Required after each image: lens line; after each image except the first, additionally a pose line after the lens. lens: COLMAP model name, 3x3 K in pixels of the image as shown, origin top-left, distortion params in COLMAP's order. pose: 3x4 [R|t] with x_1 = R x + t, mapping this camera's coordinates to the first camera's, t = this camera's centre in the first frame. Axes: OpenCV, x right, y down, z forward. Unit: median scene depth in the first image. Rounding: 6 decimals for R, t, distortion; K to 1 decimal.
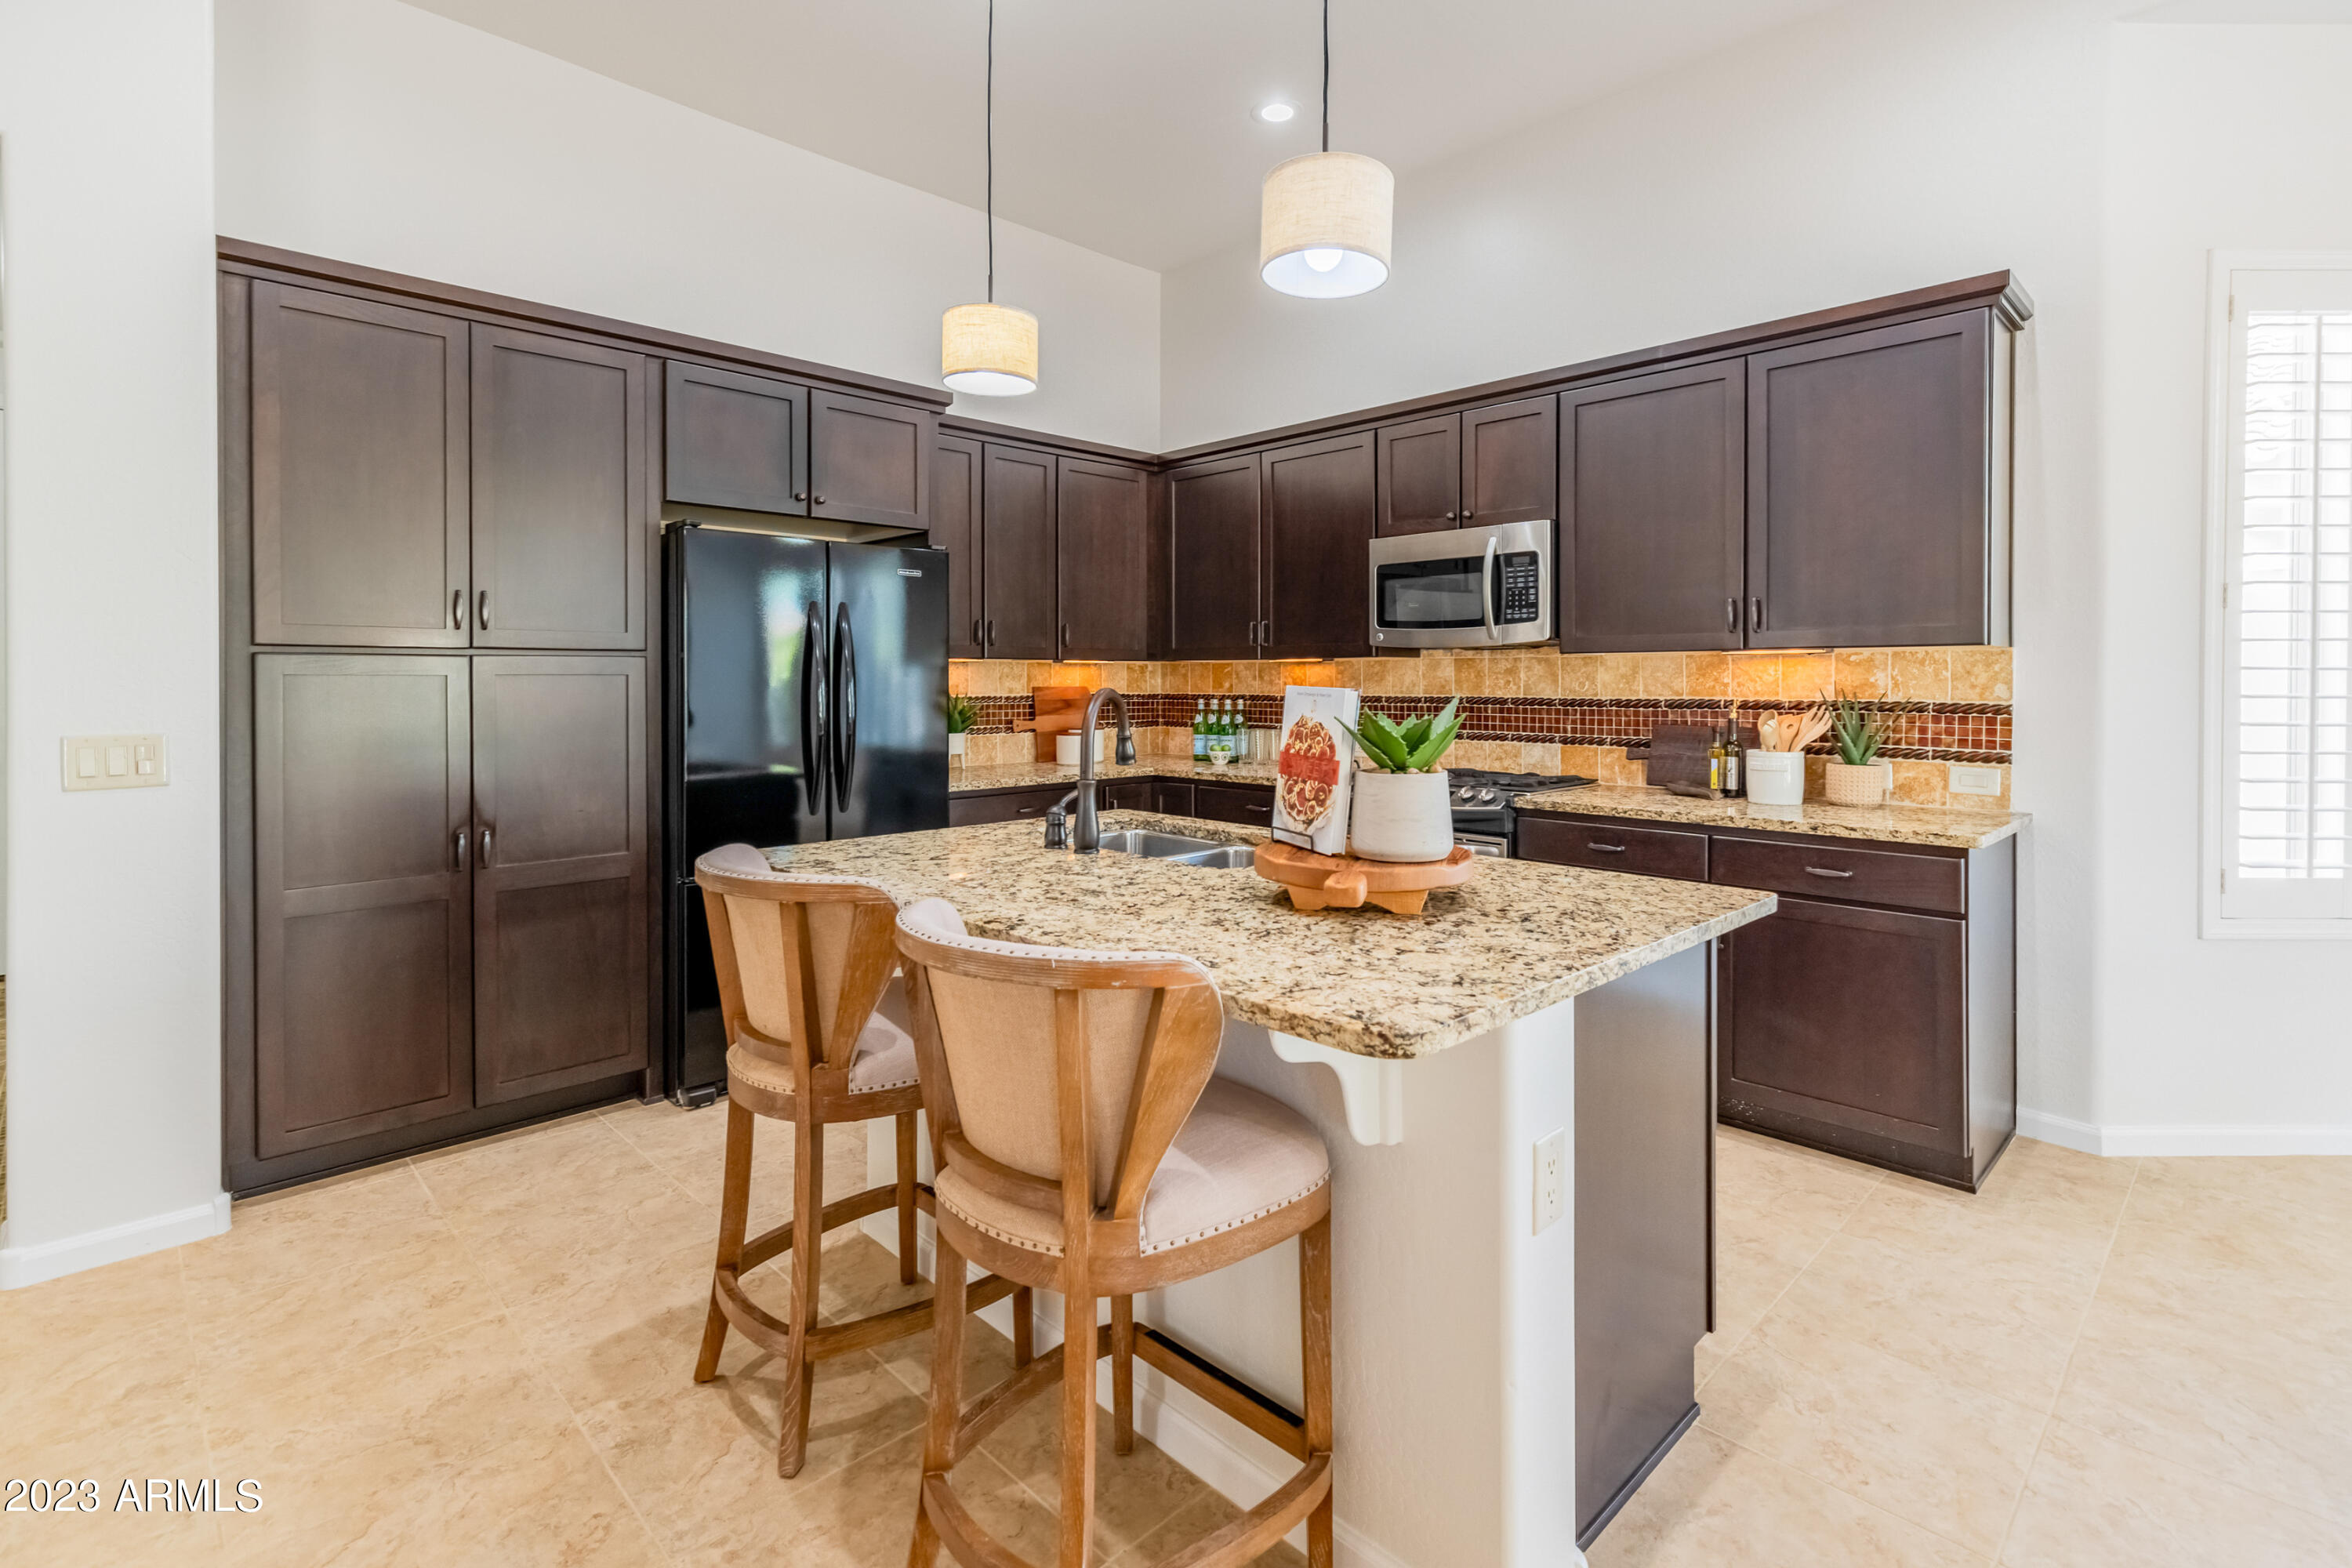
lens RADIAL K [[1105.4, 0, 1210.0], [0, 1105.4, 693.5], [0, 0, 1]] dist [0.010659, -0.001705]
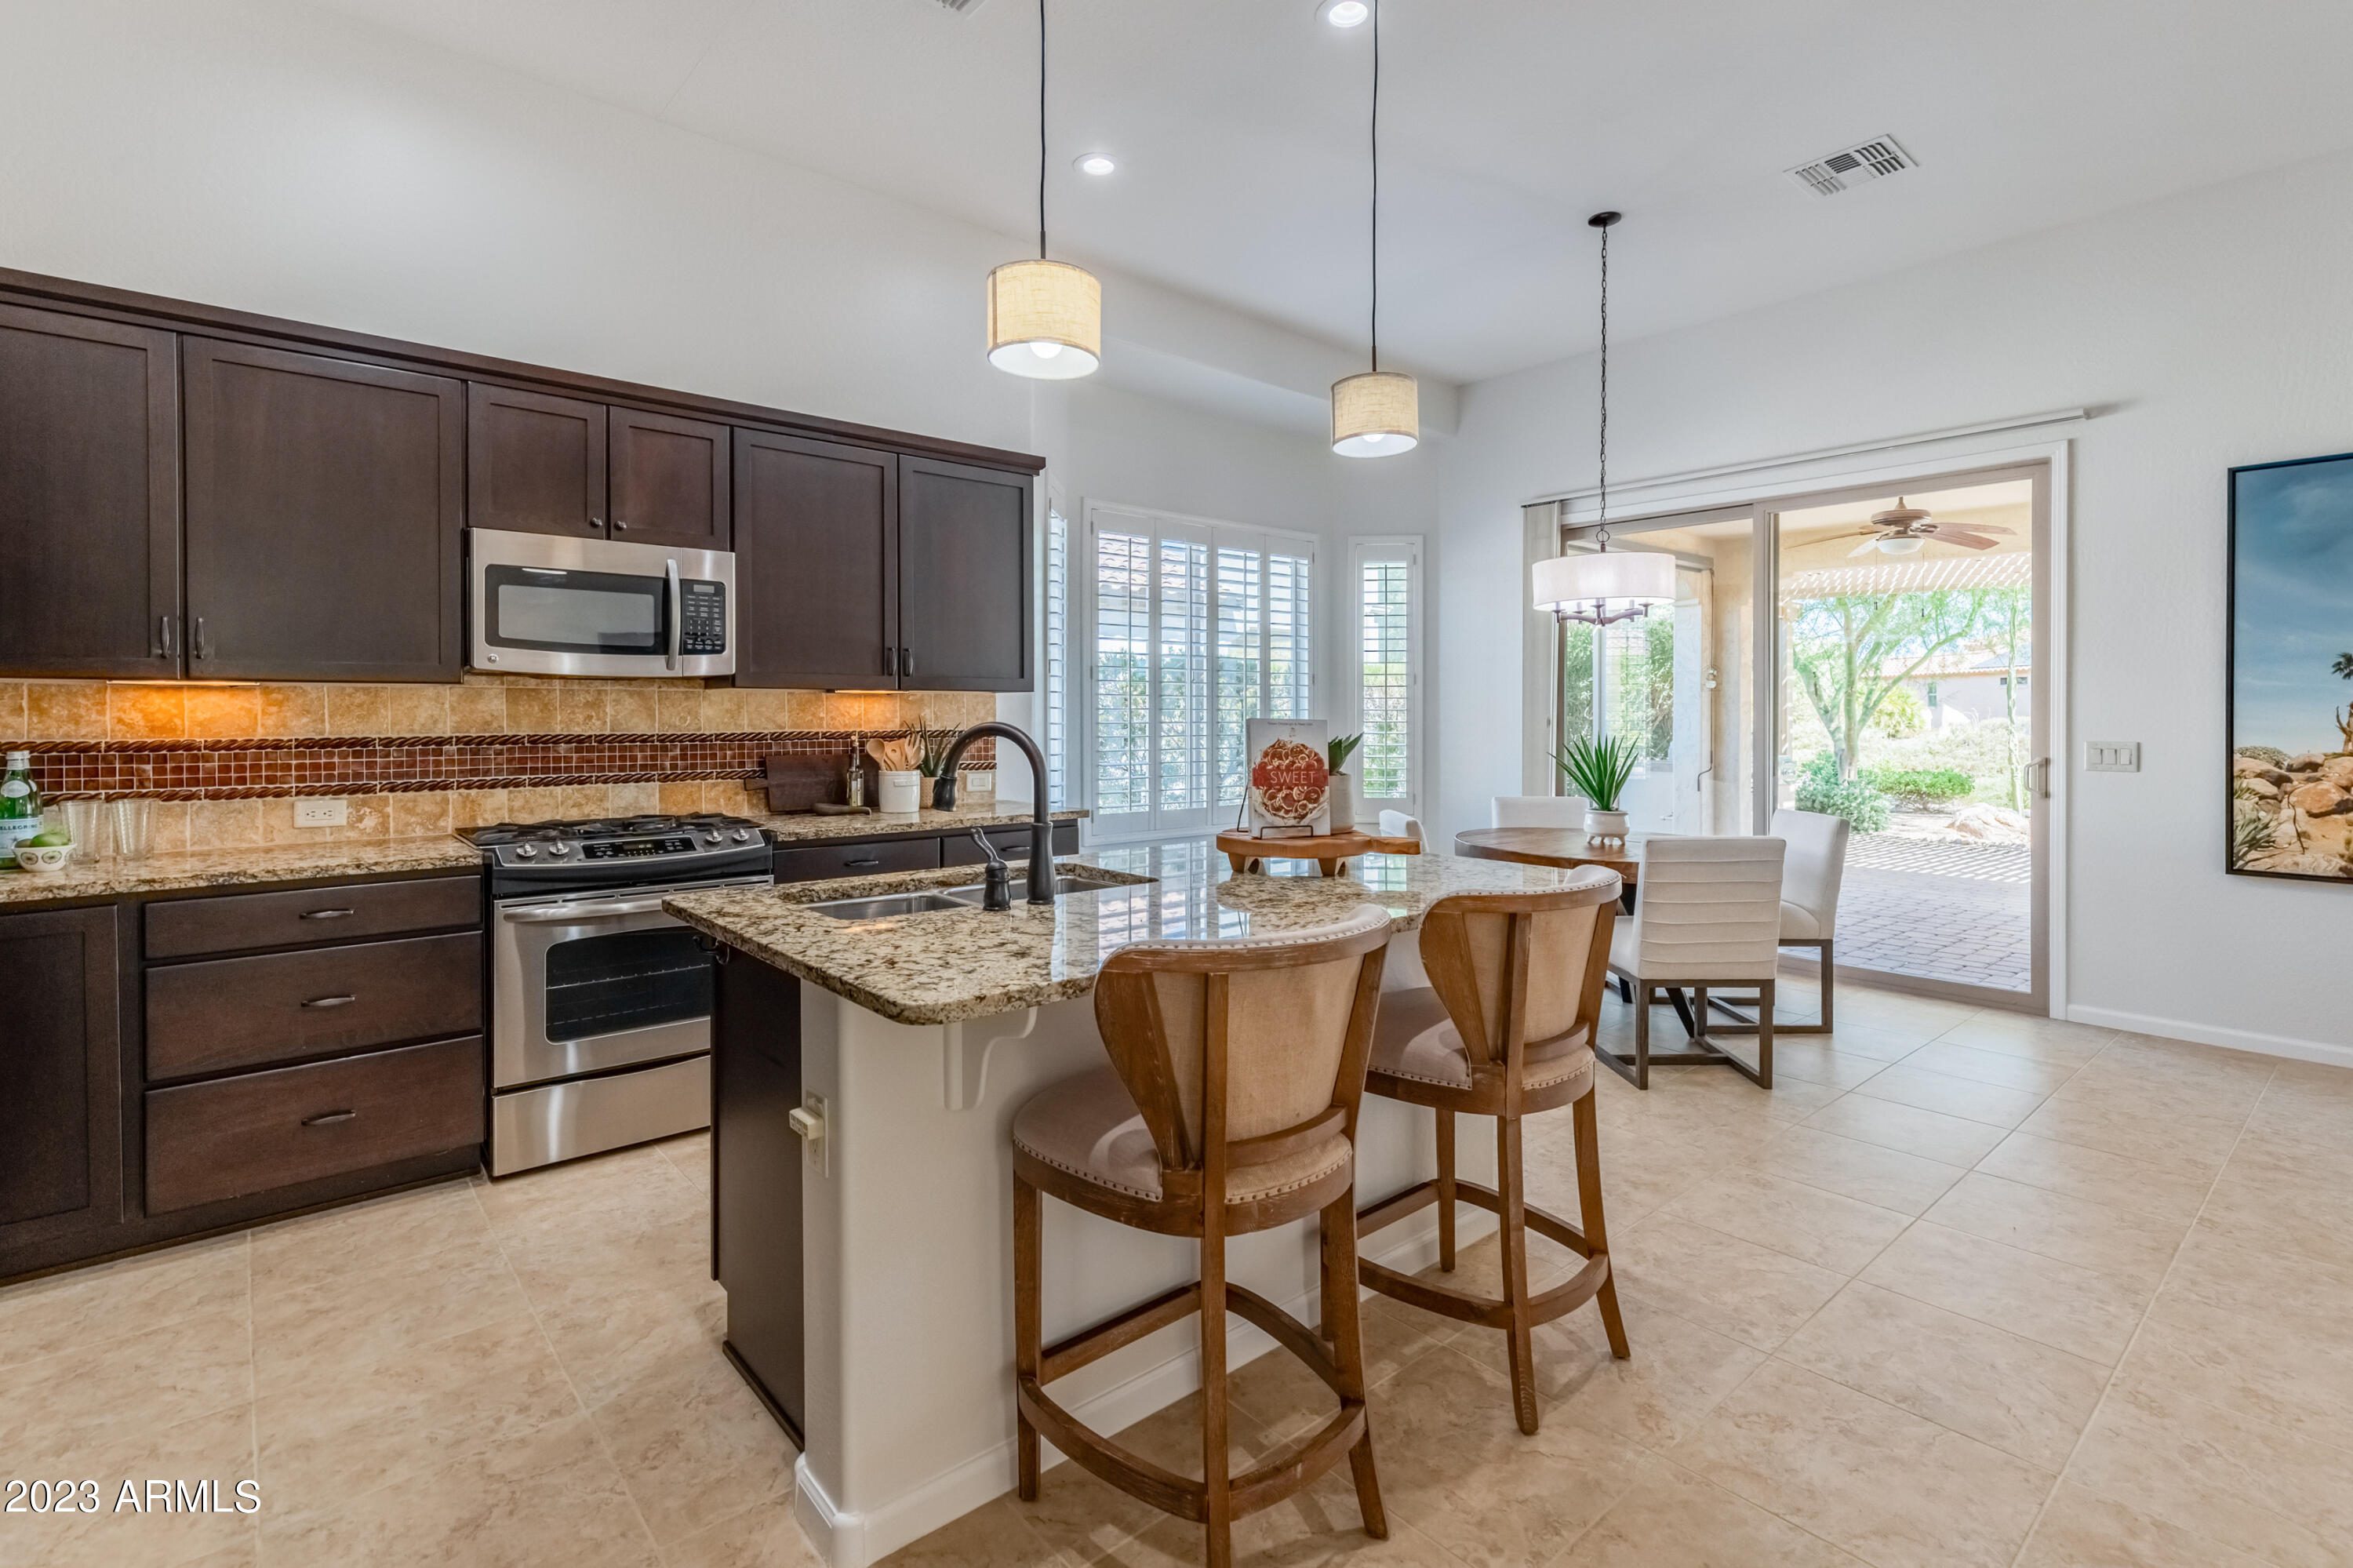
lens RADIAL K [[1105.9, 0, 1183.7], [0, 1105.9, 714.7], [0, 0, 1]] dist [0.010659, -0.001705]
pose [[0.074492, -0.000503, 0.997221, -0.692101], [0.013364, 0.999911, -0.000494, -0.006411], [-0.997132, 0.013364, 0.074492, 0.555807]]
